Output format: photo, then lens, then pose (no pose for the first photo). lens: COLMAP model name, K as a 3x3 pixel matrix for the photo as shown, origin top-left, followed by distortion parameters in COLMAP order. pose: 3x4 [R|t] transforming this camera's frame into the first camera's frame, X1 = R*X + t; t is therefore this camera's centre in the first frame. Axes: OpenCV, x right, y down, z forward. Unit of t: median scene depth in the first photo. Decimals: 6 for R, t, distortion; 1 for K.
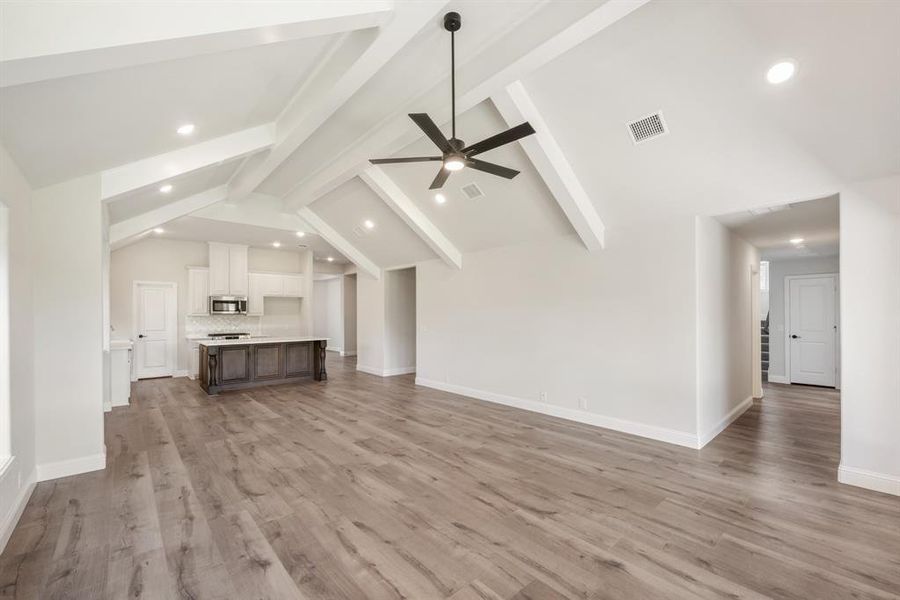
lens RADIAL K [[363.1, 0, 436.9], [0, 363.1, 316.0], [0, 0, 1]] dist [-0.008054, 0.000832]
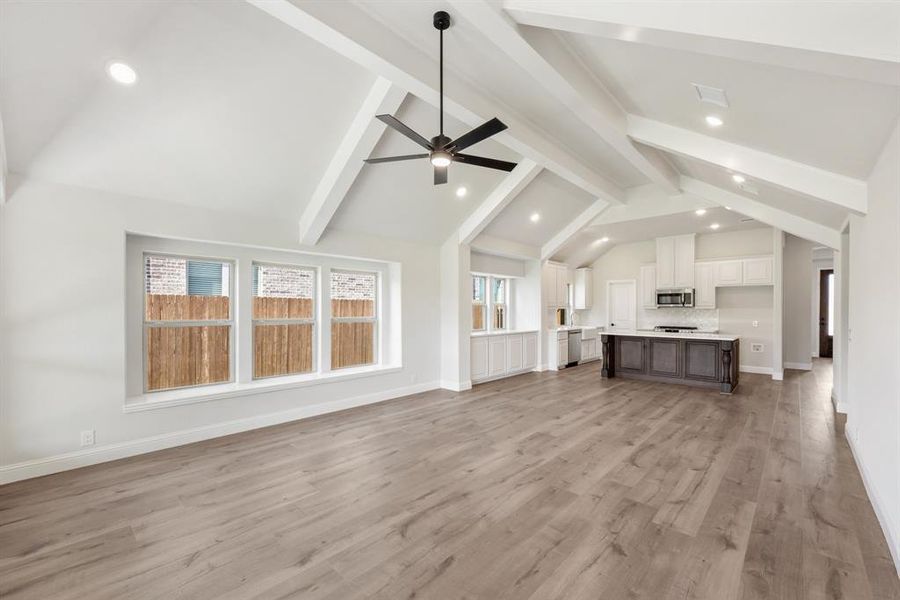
lens RADIAL K [[363.1, 0, 458.4], [0, 363.1, 314.7], [0, 0, 1]] dist [-0.008054, 0.000832]
pose [[0.125818, 0.020347, -0.991845, 0.660132], [-0.004997, 0.999790, 0.019876, -0.002964], [0.992041, 0.002455, 0.125893, 0.564653]]
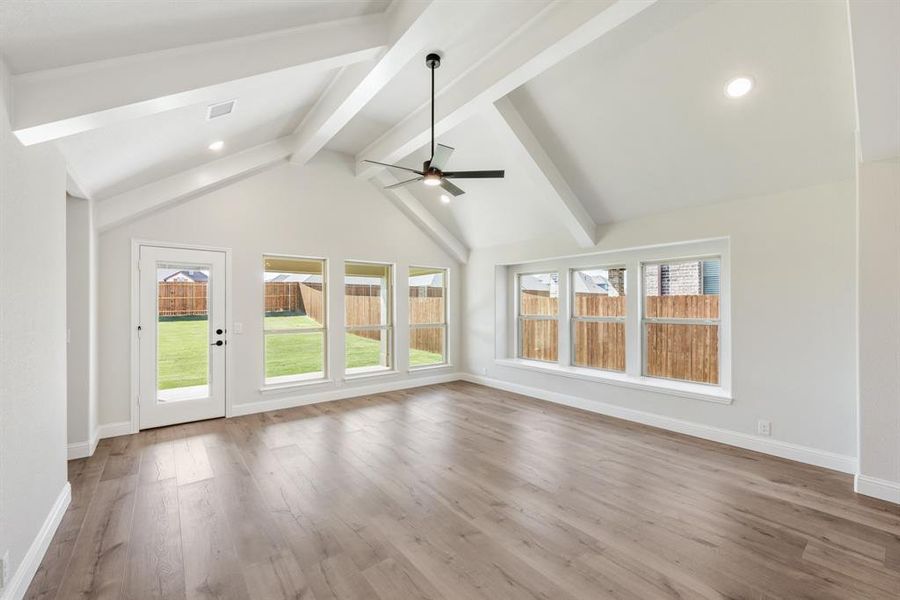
lens RADIAL K [[363.1, 0, 453.2], [0, 363.1, 303.1], [0, 0, 1]] dist [-0.008054, 0.000832]
pose [[-0.999736, 0.003496, 0.022715, -0.025607], [0.003282, 0.999950, -0.009466, -0.000089], [-0.022747, -0.009389, -0.999697, 1.351941]]
